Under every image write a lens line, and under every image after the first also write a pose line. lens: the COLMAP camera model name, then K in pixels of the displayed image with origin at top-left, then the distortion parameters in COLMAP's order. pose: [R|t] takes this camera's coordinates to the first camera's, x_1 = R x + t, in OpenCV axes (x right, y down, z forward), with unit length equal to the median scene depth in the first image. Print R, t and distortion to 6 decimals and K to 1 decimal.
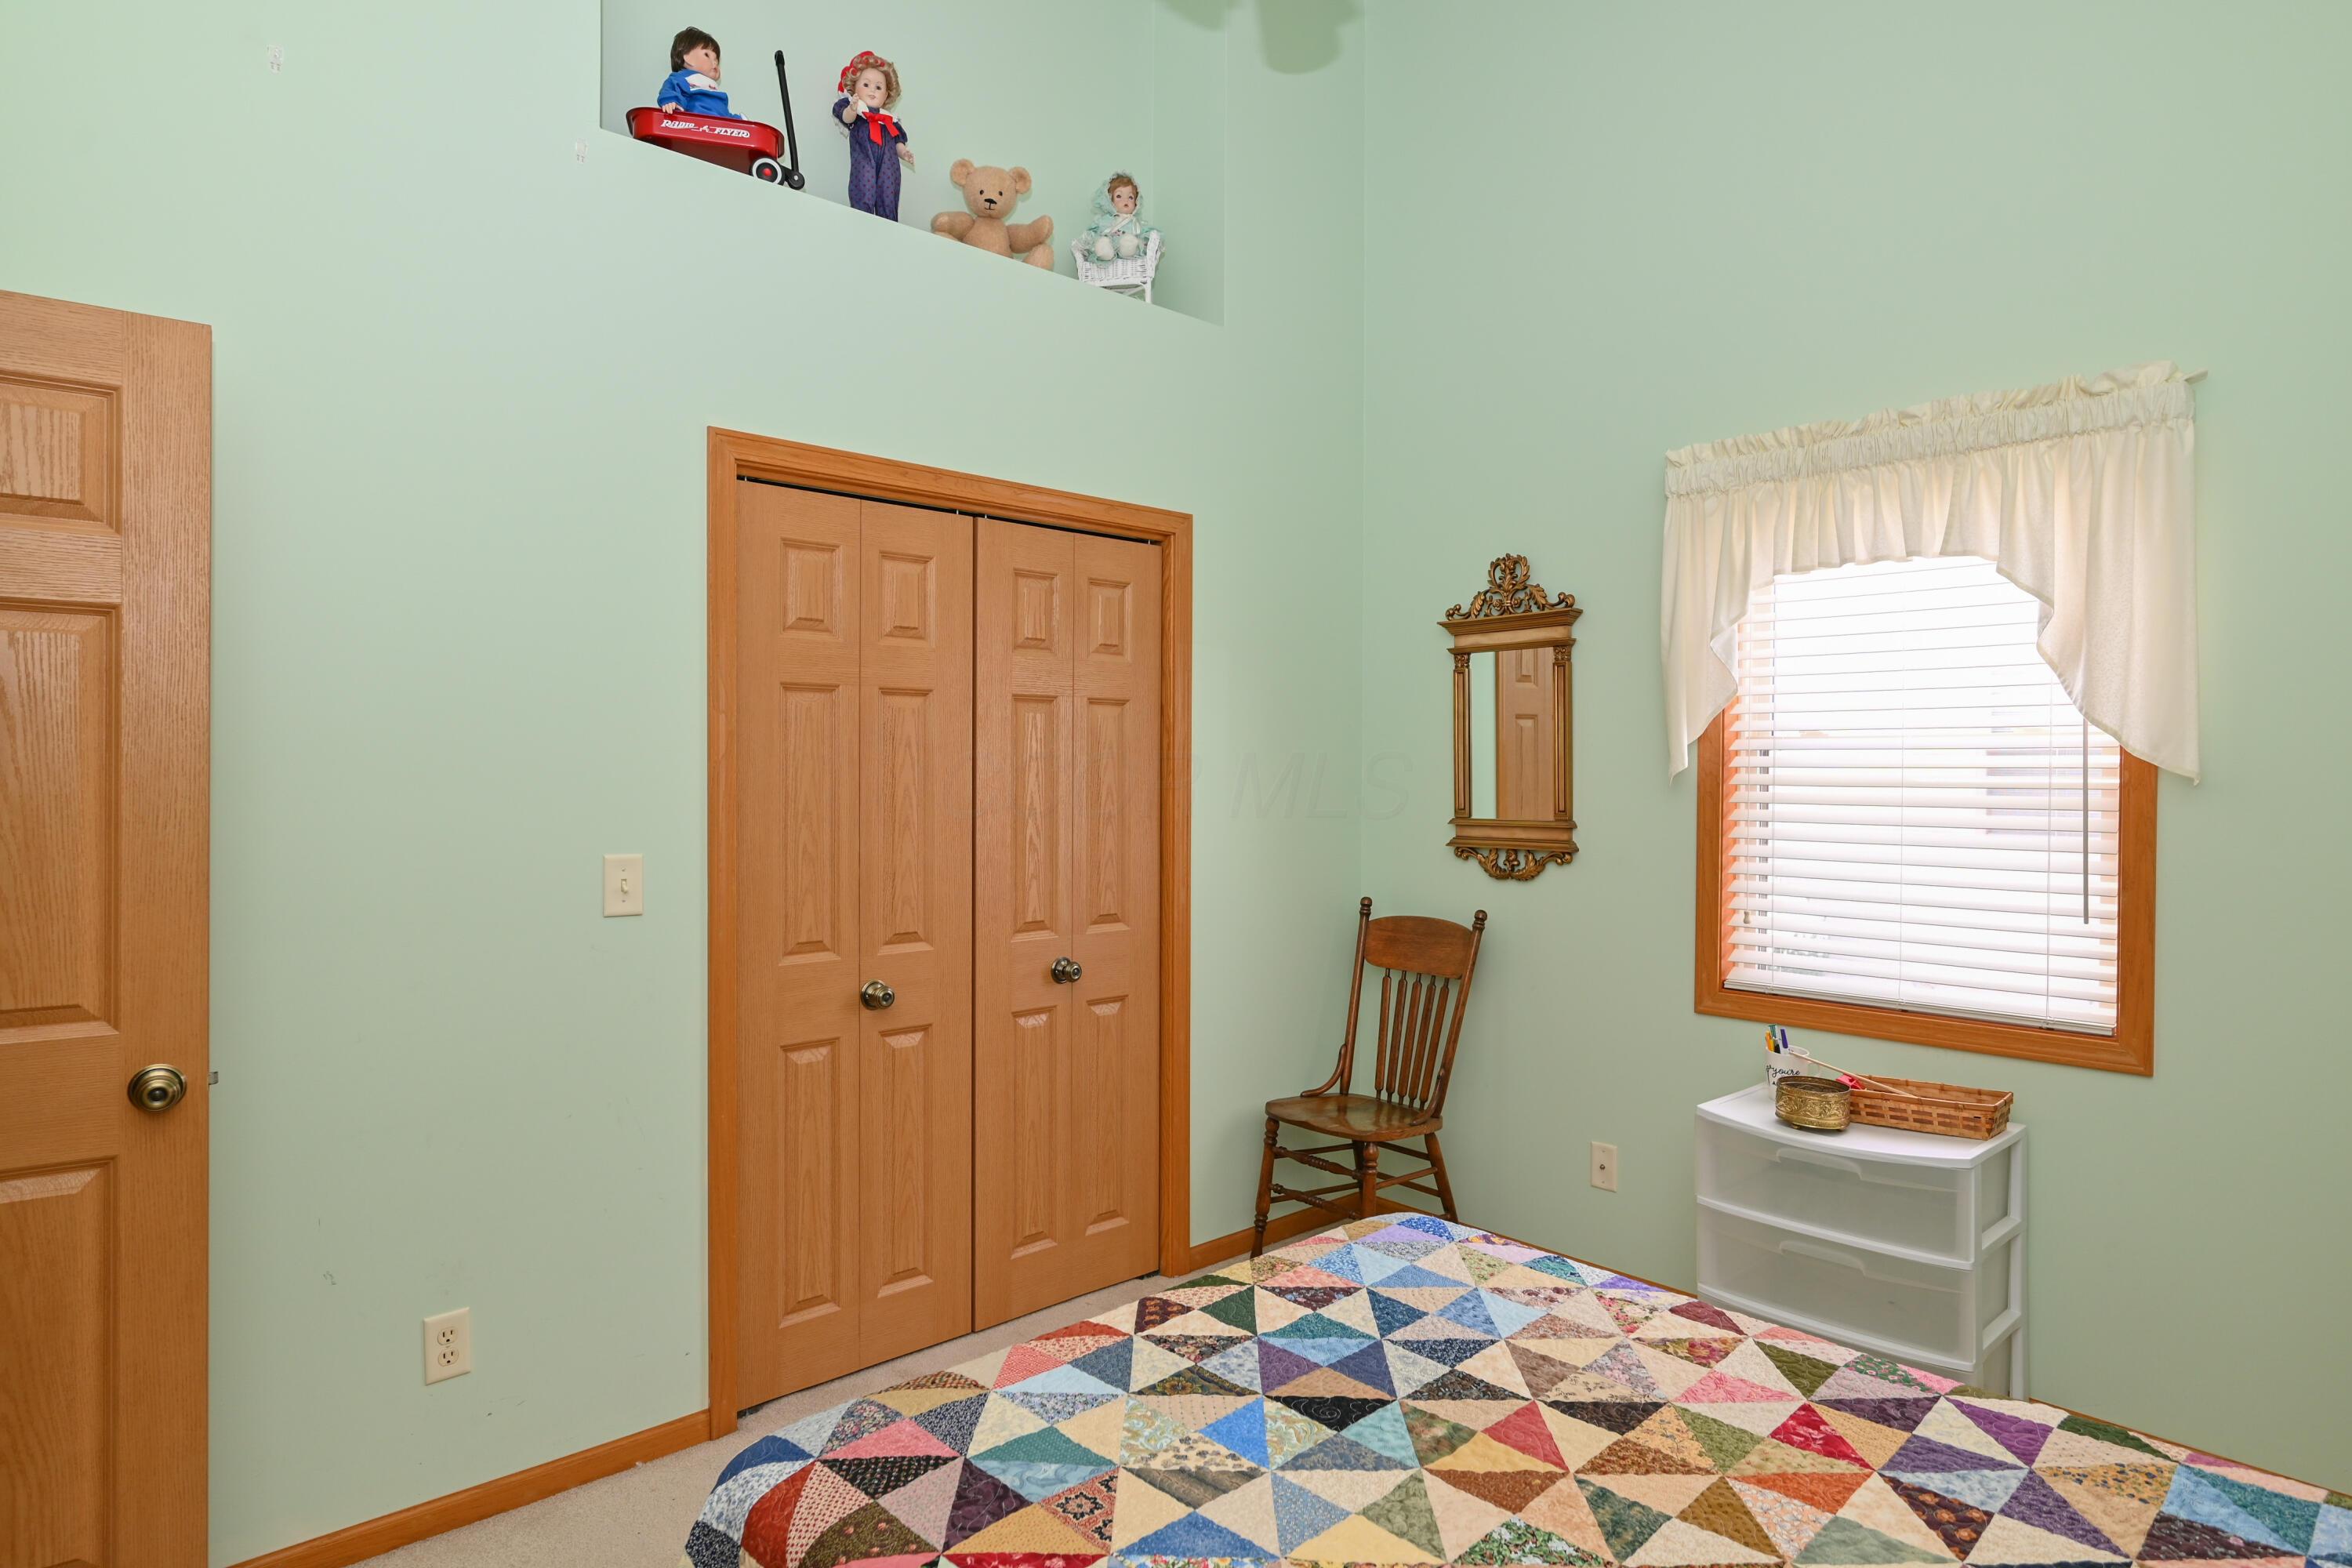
lens RADIAL K [[1329.5, 0, 1182.0], [0, 1329.5, 782.6], [0, 0, 1]] dist [-0.001603, -0.001235]
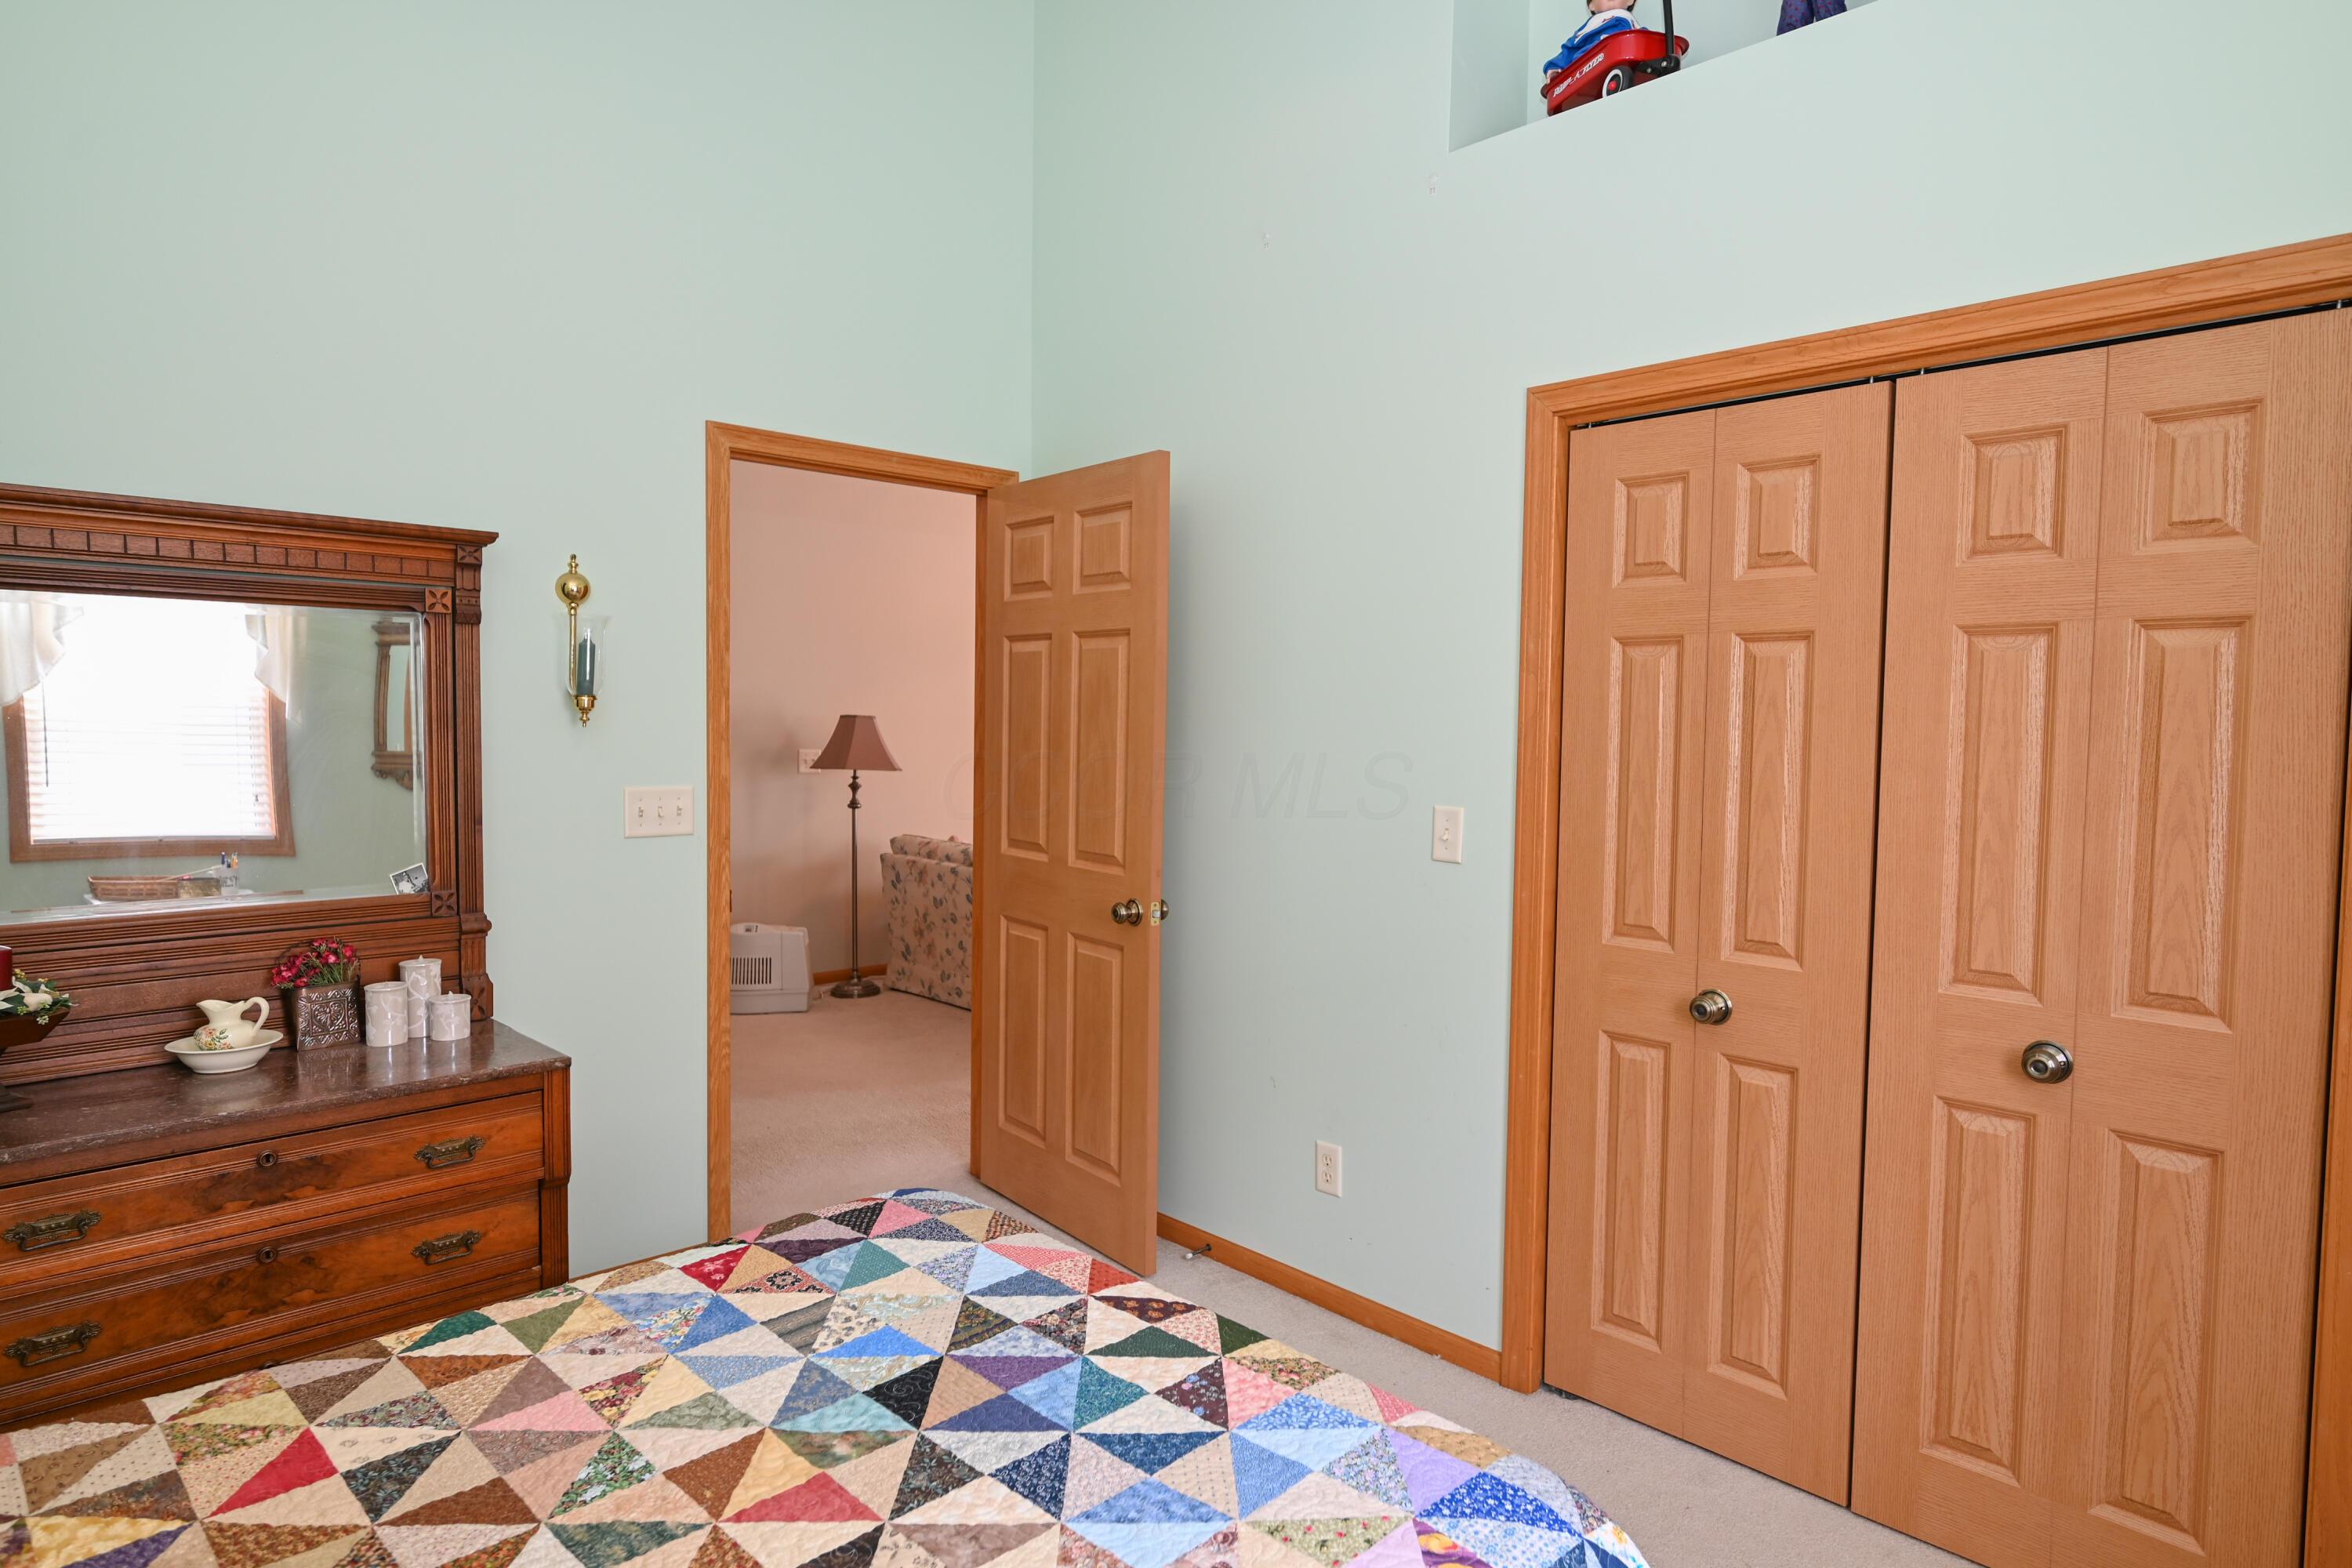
lens RADIAL K [[1329.5, 0, 1172.2], [0, 1329.5, 780.7], [0, 0, 1]] dist [-0.001603, -0.001235]
pose [[0.016664, 0.041972, -0.998980, 0.931780], [-0.027380, 0.998763, 0.041507, -0.009489], [0.999486, 0.026660, 0.017792, 1.030005]]
